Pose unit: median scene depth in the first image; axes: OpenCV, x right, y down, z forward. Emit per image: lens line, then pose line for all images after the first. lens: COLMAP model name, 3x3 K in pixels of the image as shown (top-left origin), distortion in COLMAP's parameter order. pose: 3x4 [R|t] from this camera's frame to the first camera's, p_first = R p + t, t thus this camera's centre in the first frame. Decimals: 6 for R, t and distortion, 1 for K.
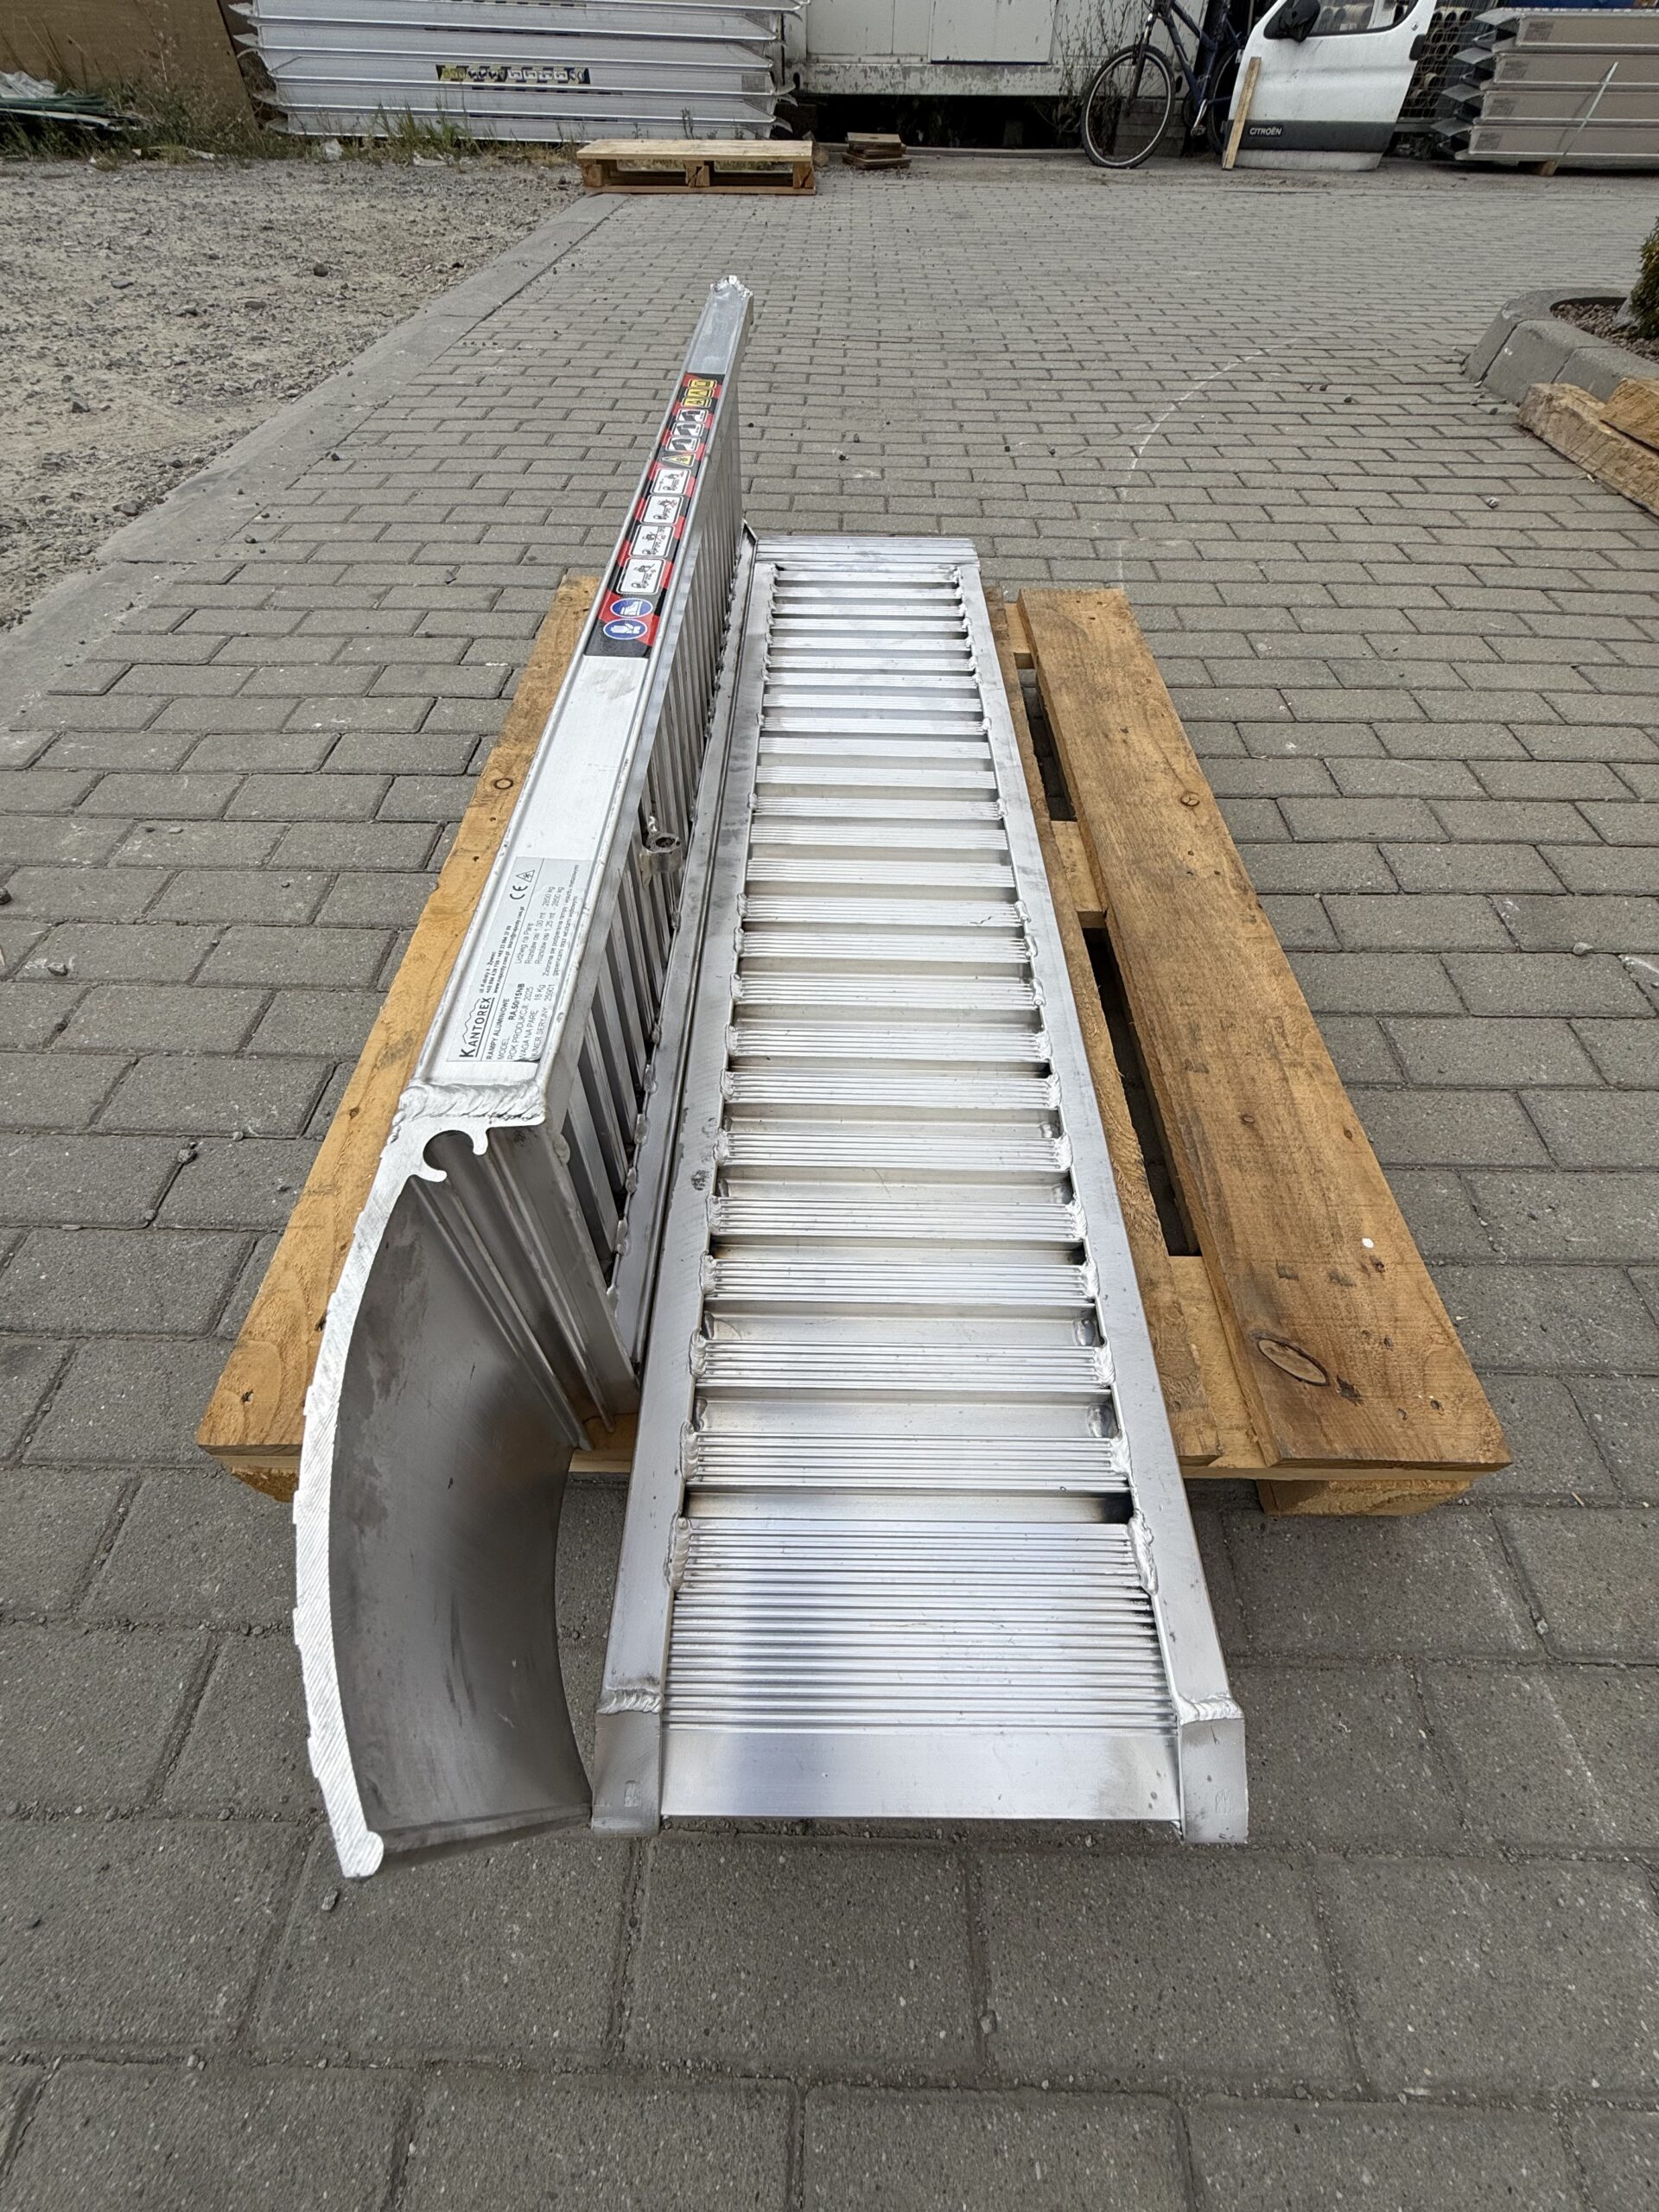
lens RADIAL K [[877.0, 0, 826.4], [0, 877.0, 1101.8], [0, 0, 1]] dist [-0.004508, 0.000473]
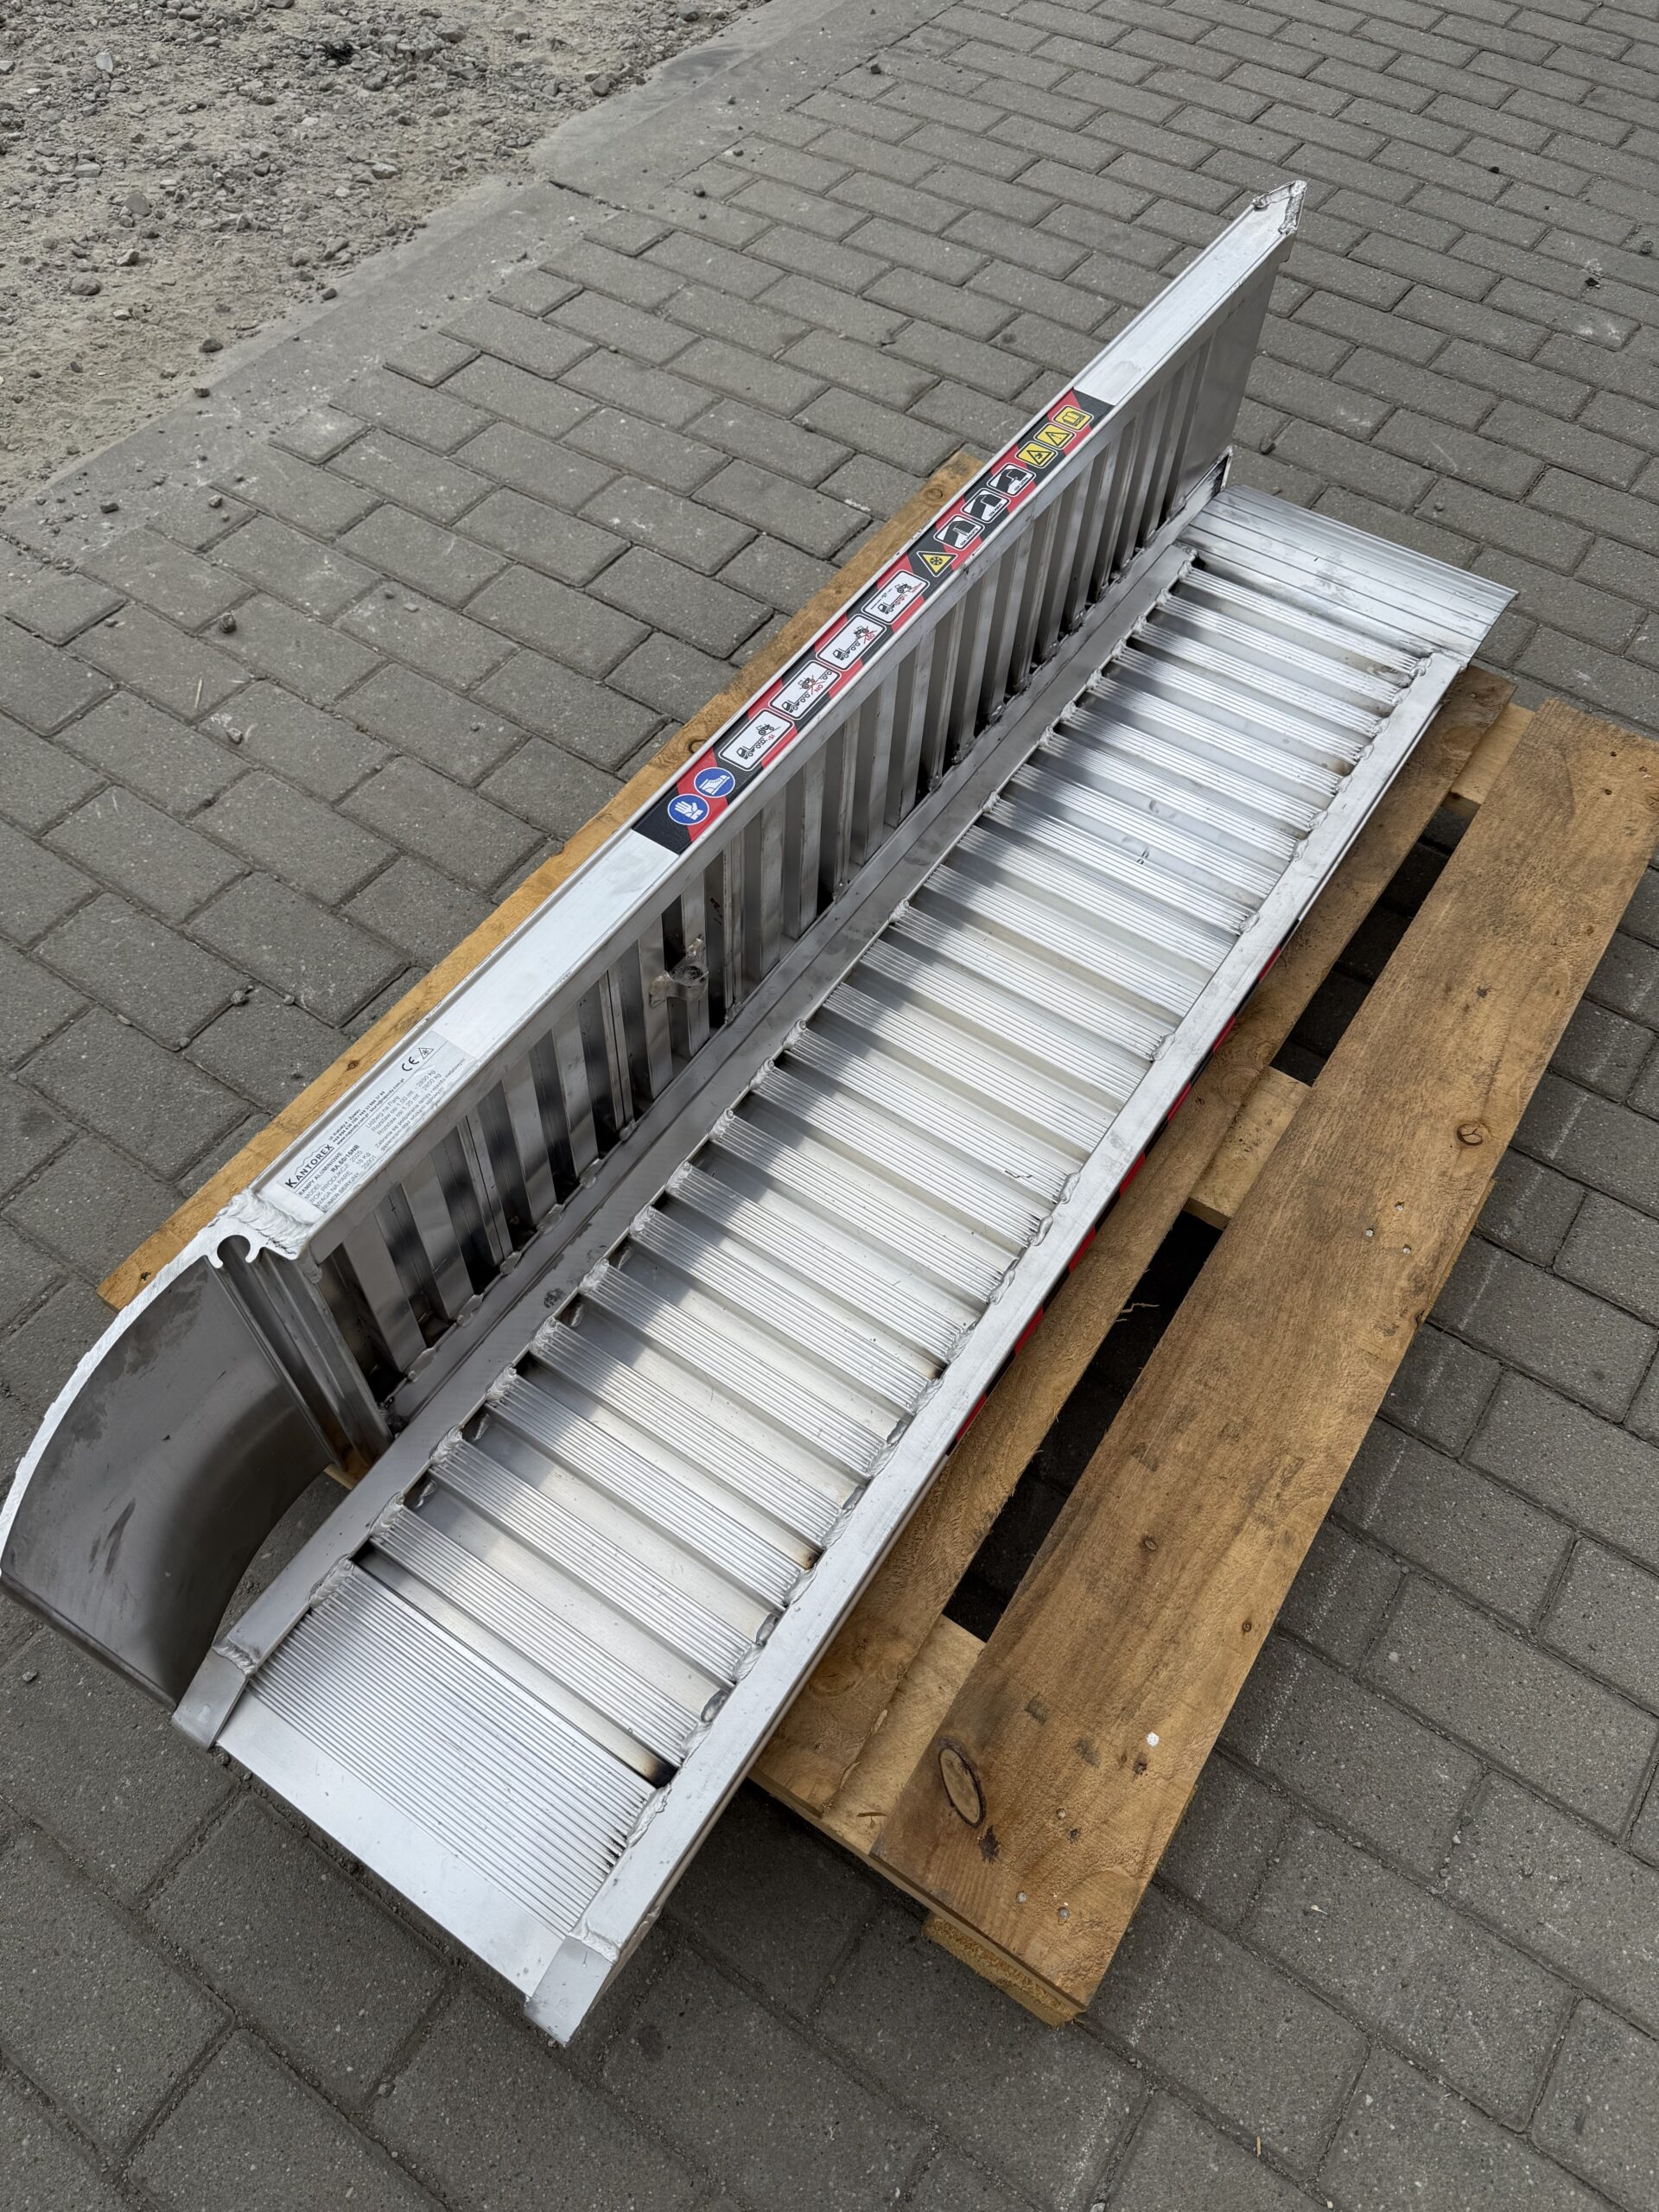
lens RADIAL K [[1560.9, 0, 824.8], [0, 1560.9, 1110.8], [0, 0, 1]] dist [0.005377, -0.028039]
pose [[0.837298, 0.457239, -0.299774, 0.569400], [-0.439107, 0.889043, 0.129568, -0.483884], [0.325756, 0.023146, 0.945171, -0.620847]]
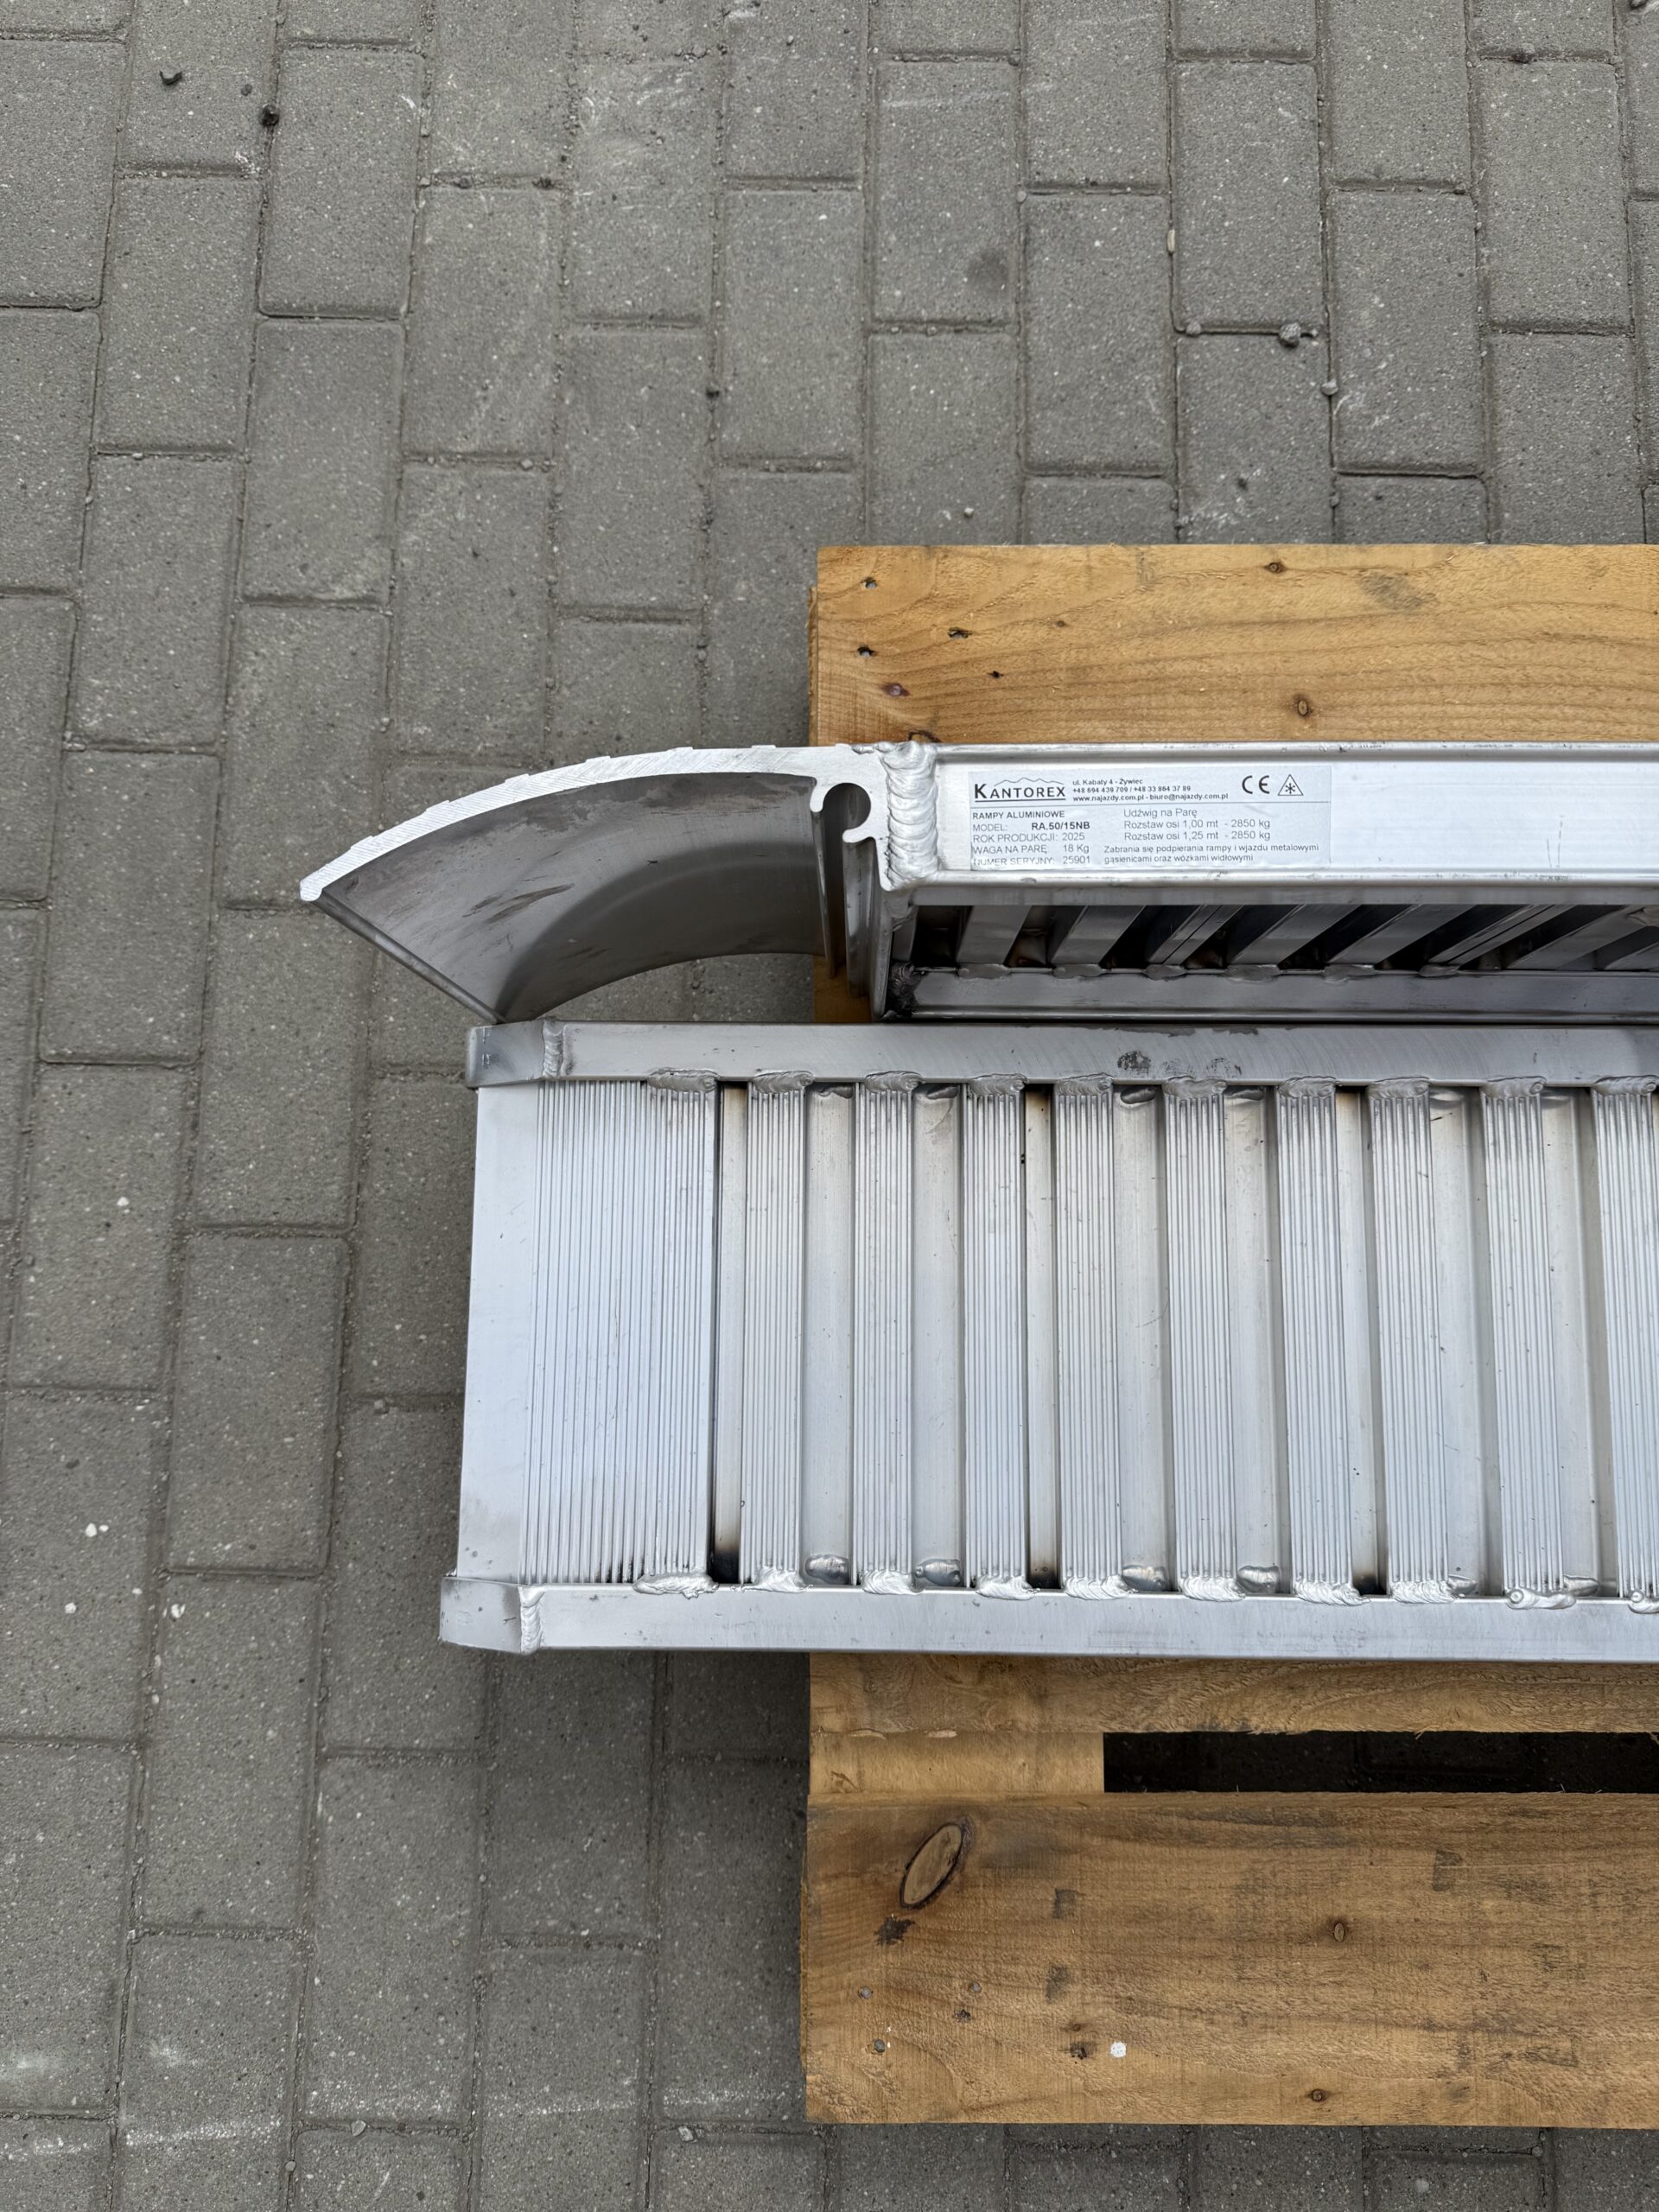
lens RADIAL K [[1595.0, 0, 815.9], [0, 1595.0, 1092.3], [0, 0, 1]] dist [0.008774, -0.036148]
pose [[-0.002875, 0.987595, -0.156995, 0.090709], [-0.776268, 0.096765, 0.622932, -0.532918], [0.630396, 0.123661, 0.766361, -0.190947]]
